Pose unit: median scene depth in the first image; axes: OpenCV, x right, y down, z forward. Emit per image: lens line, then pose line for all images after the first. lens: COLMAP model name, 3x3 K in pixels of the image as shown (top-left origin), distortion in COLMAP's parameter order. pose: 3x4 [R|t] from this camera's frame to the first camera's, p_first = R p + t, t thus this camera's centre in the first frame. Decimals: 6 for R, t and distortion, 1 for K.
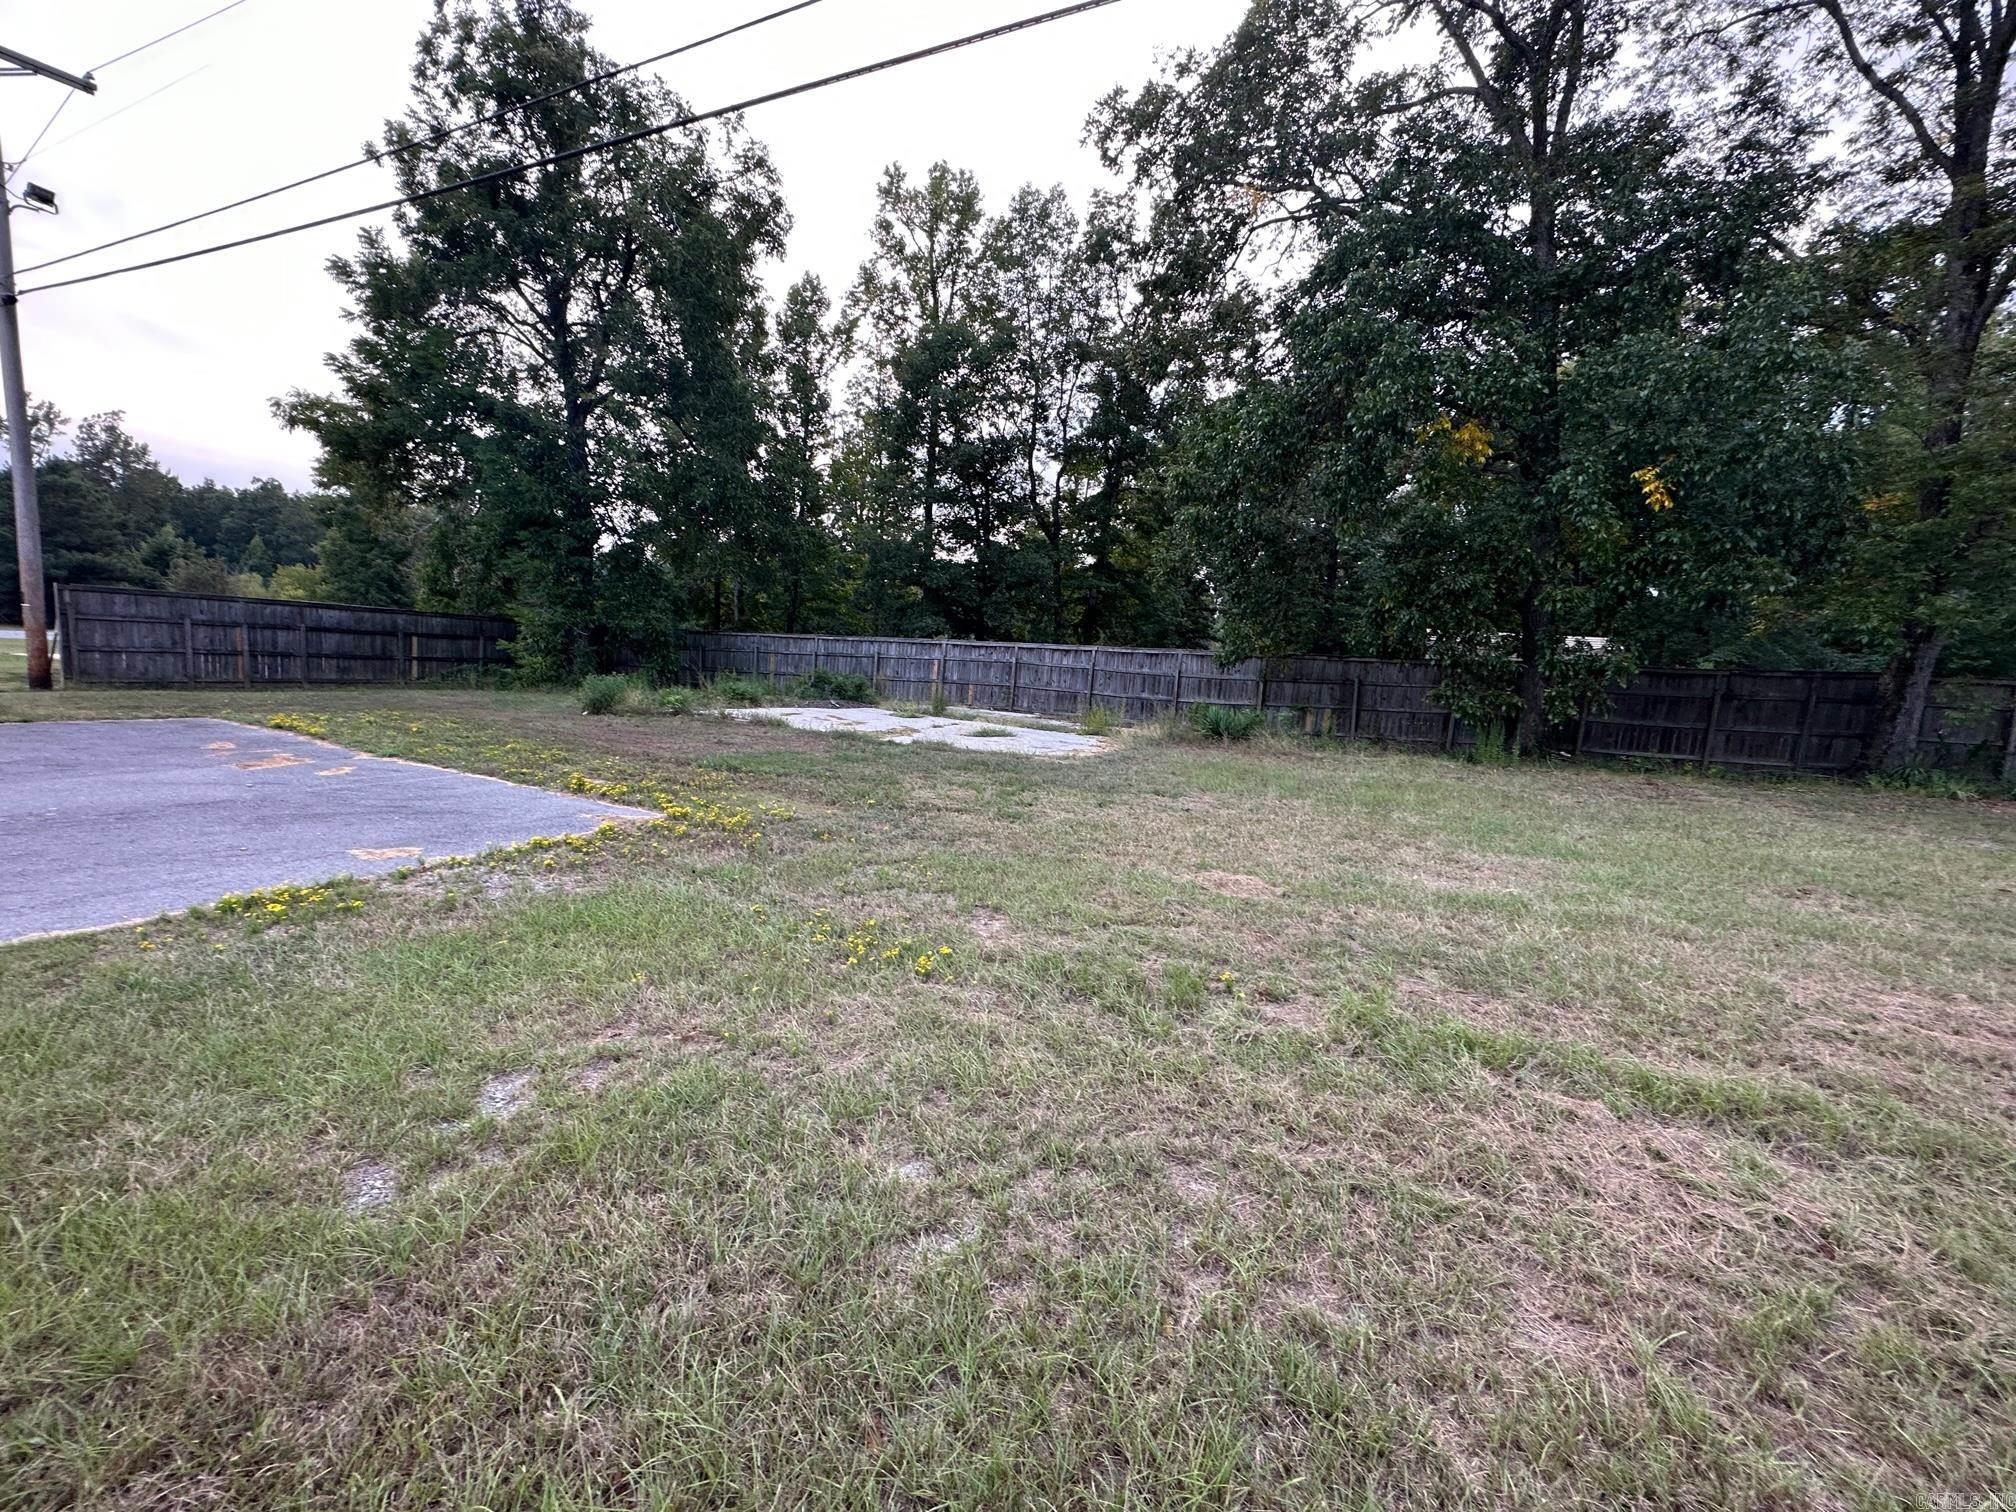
lens RADIAL K [[800.7, 0, 1008.0], [0, 800.7, 756.0], [0, 0, 1]] dist [-0.003870, 0.000495]
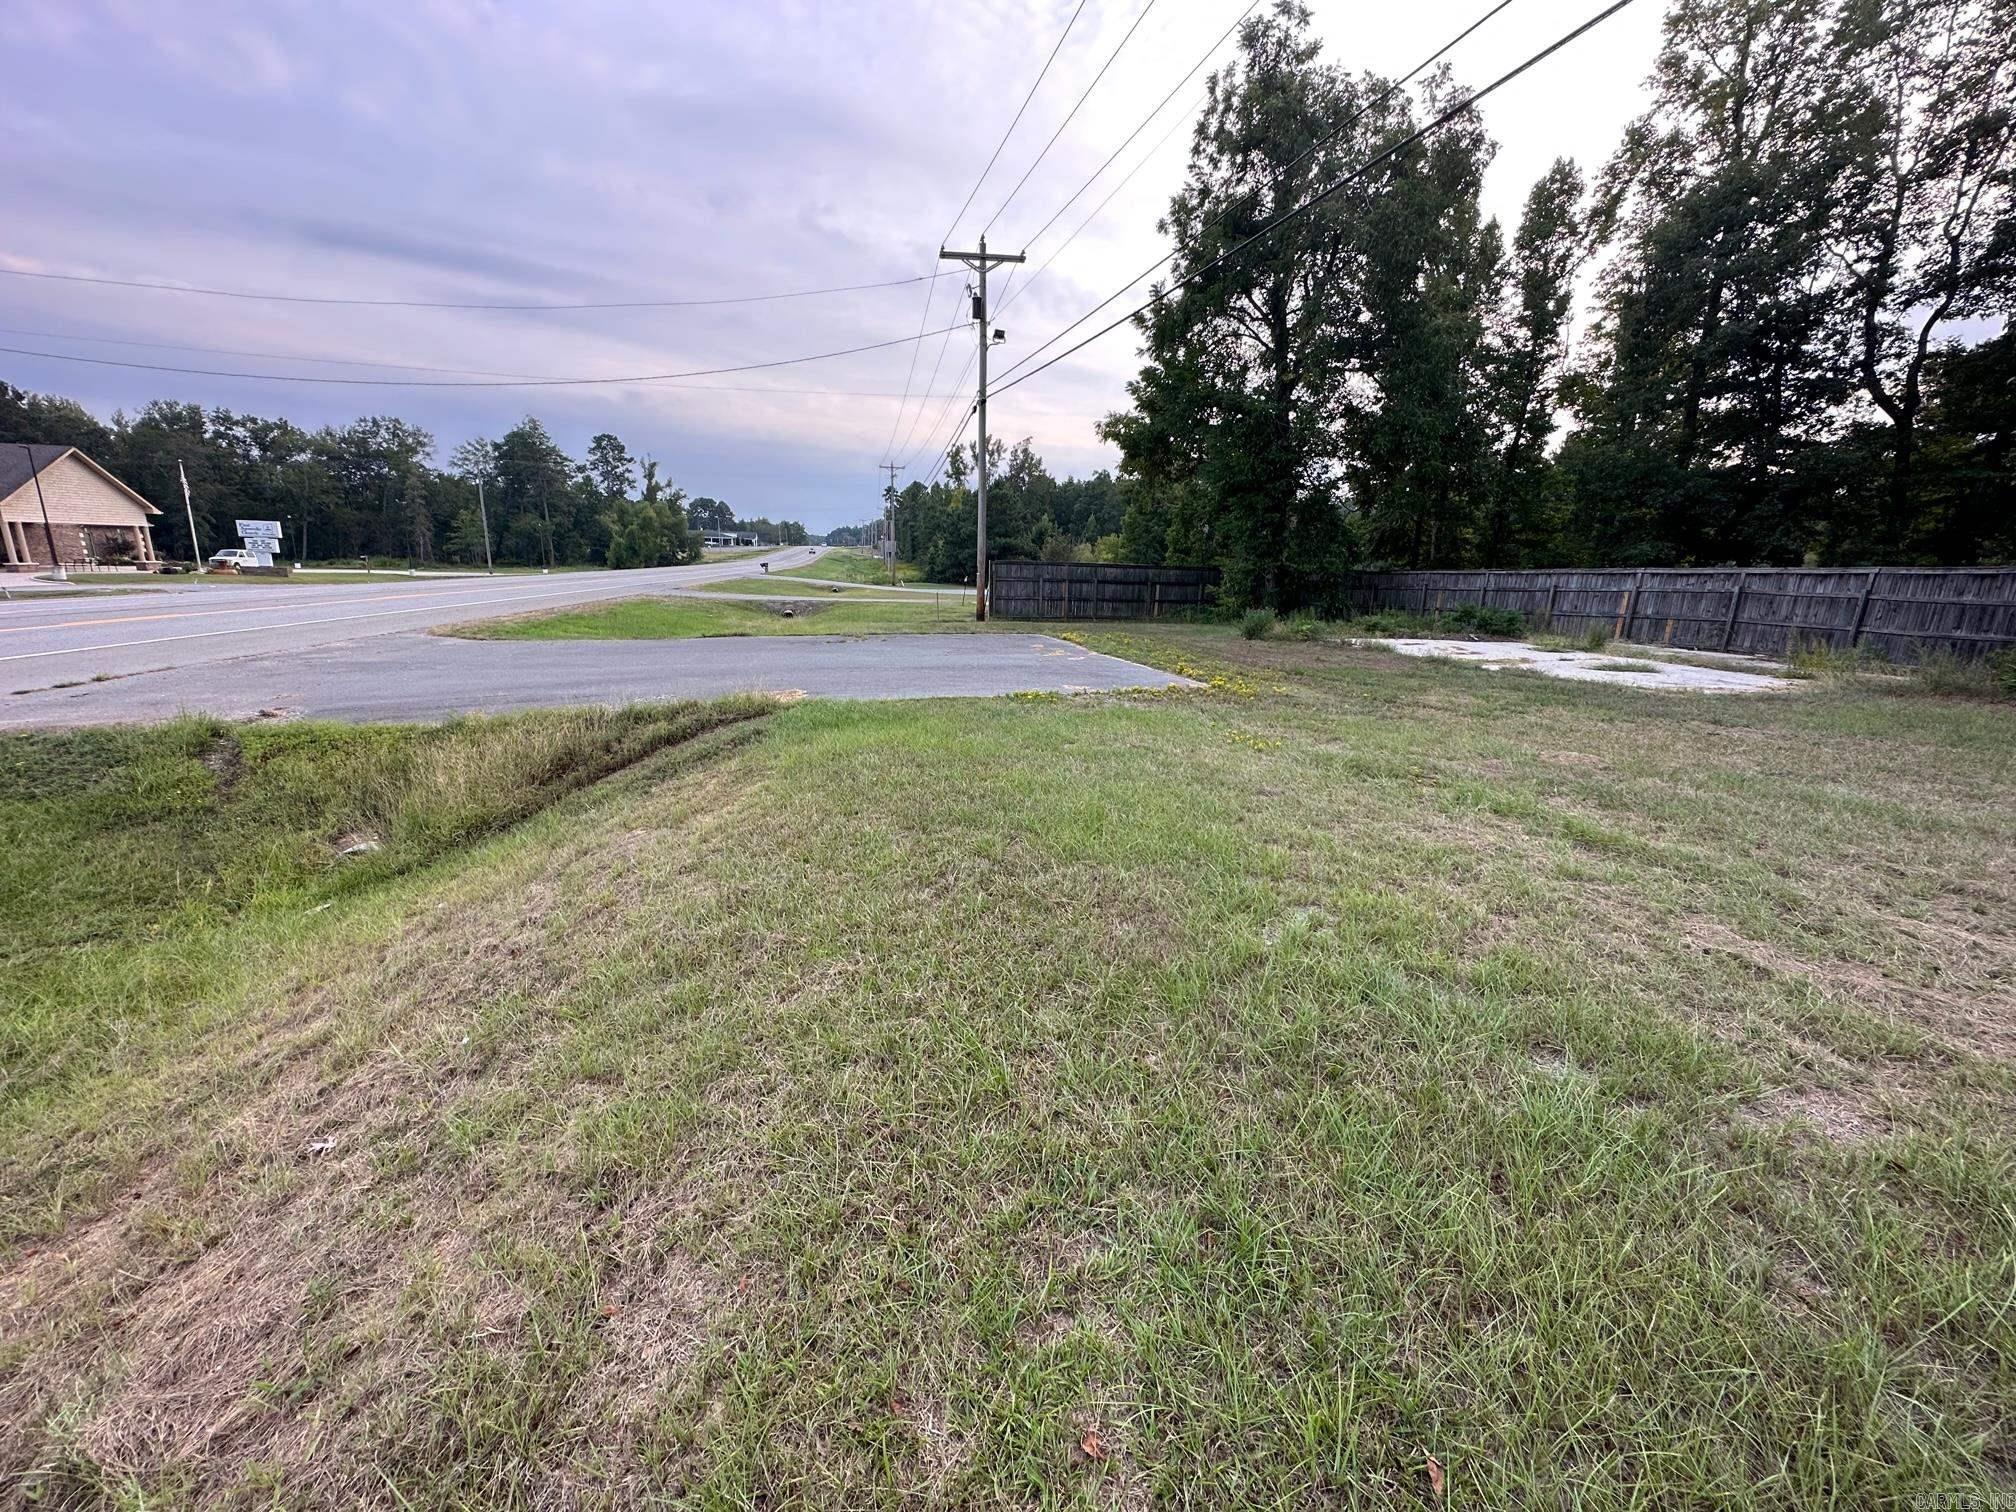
lens RADIAL K [[800.7, 0, 1008.0], [0, 800.7, 756.0], [0, 0, 1]] dist [-0.003870, 0.000495]
pose [[0.660501, 0.124480, -0.740434, 0.136553], [-0.072839, 0.992133, 0.101820, 0.020429], [0.747284, -0.013319, 0.664372, -0.105200]]
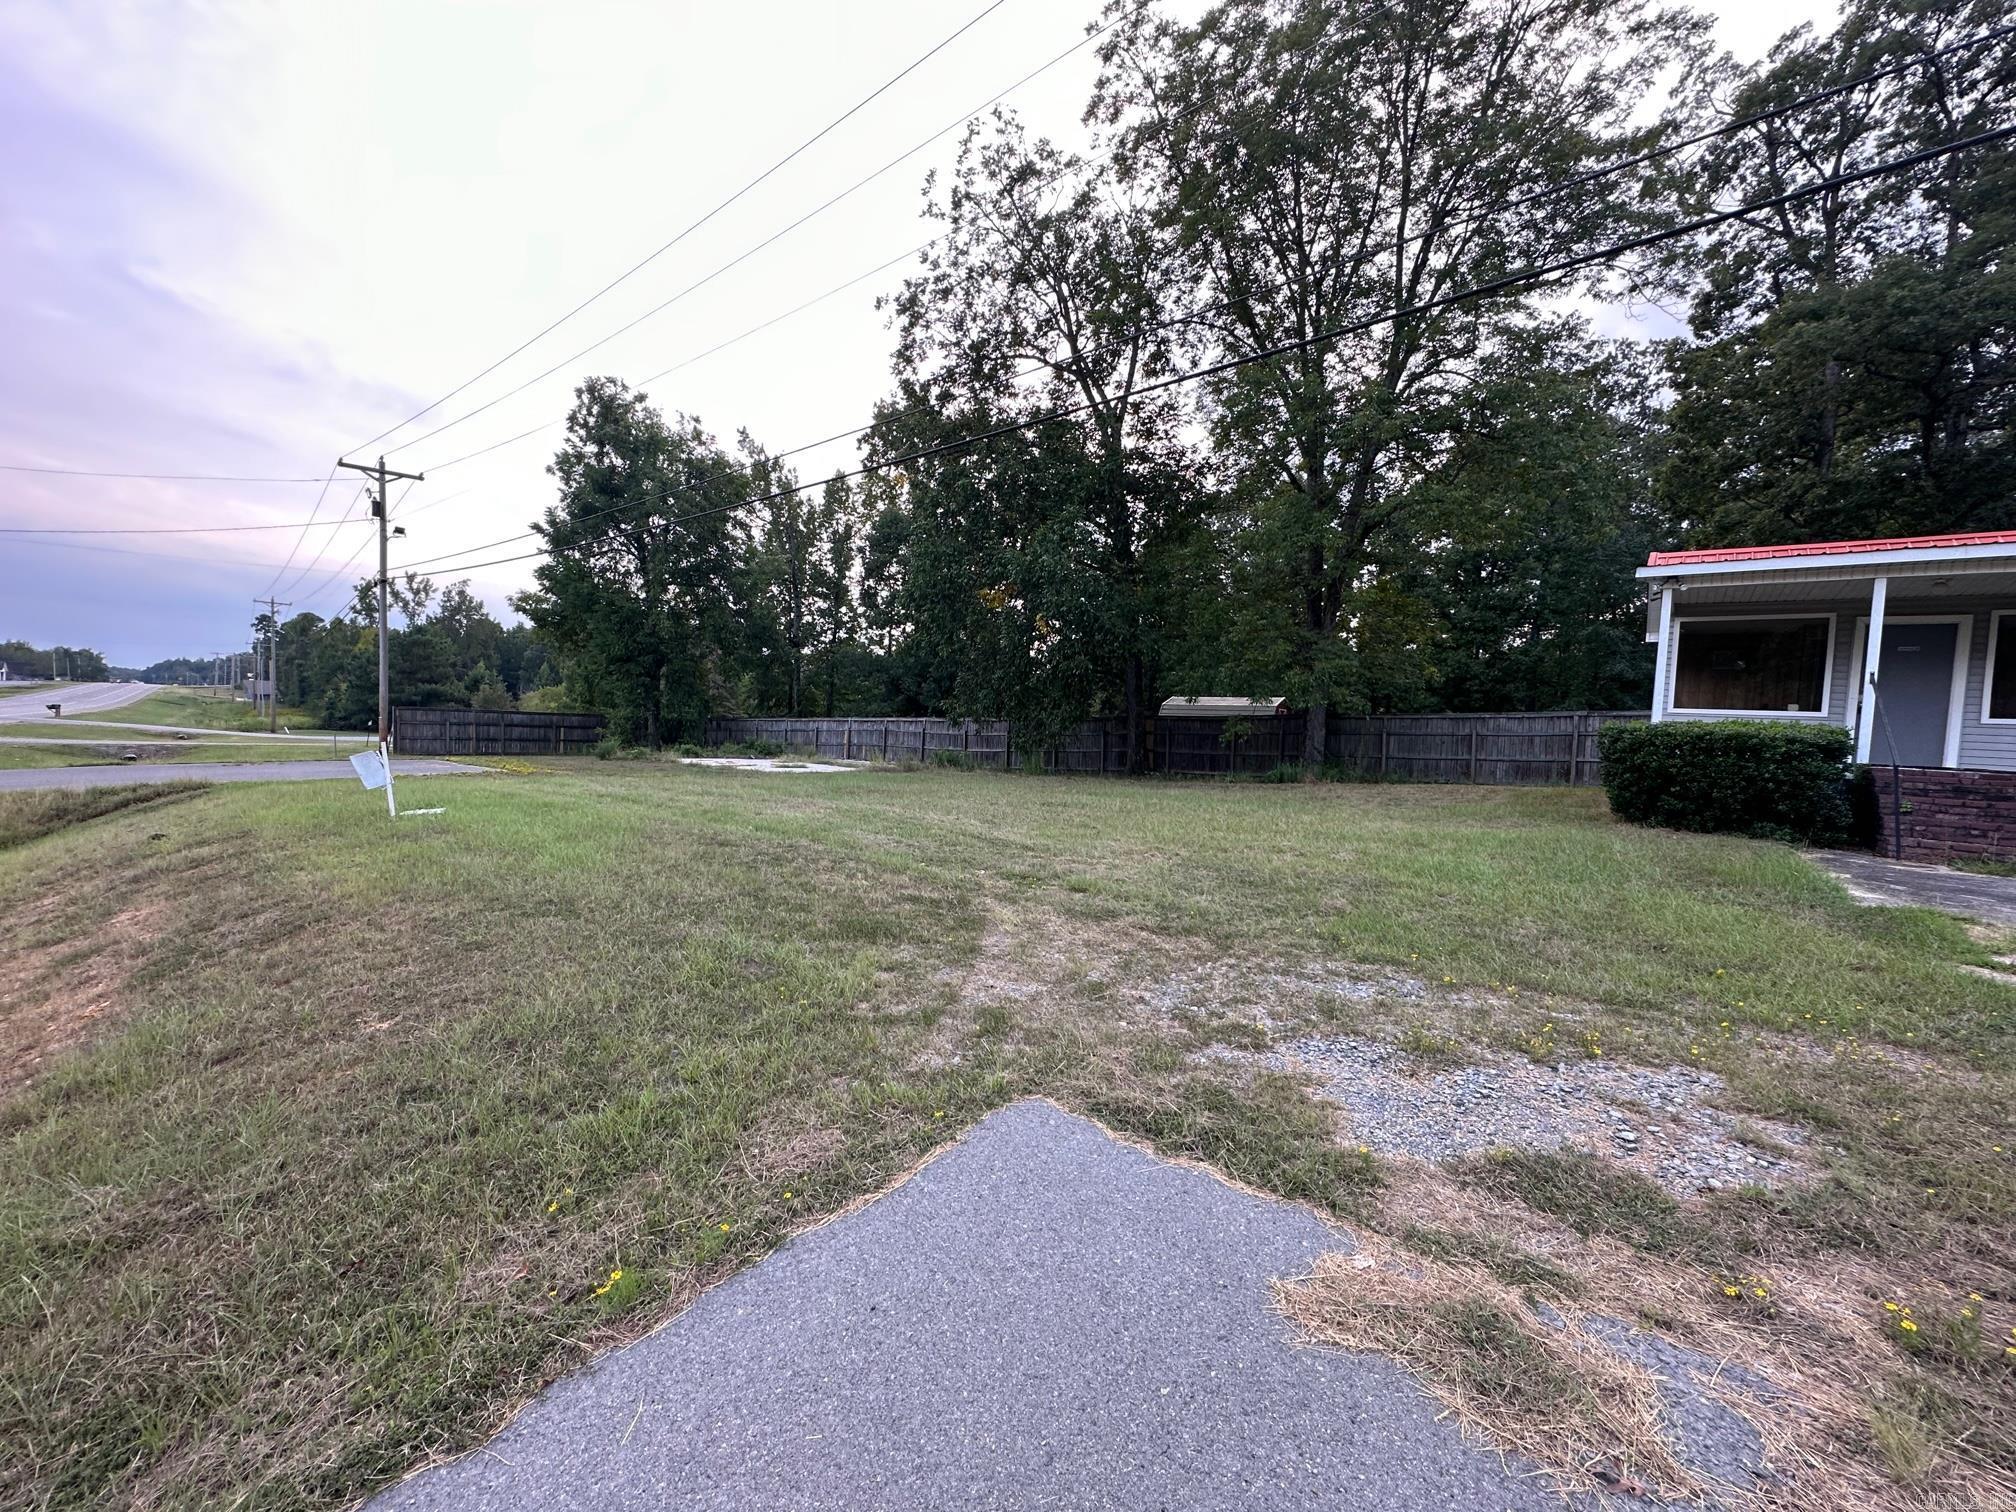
lens RADIAL K [[800.7, 0, 1008.0], [0, 800.7, 756.0], [0, 0, 1]] dist [-0.003870, 0.000495]
pose [[0.970952, -0.028118, -0.237618, 0.587294], [0.003533, 0.994648, -0.103265, 0.090822], [0.239250, 0.099426, 0.965854, -0.422938]]
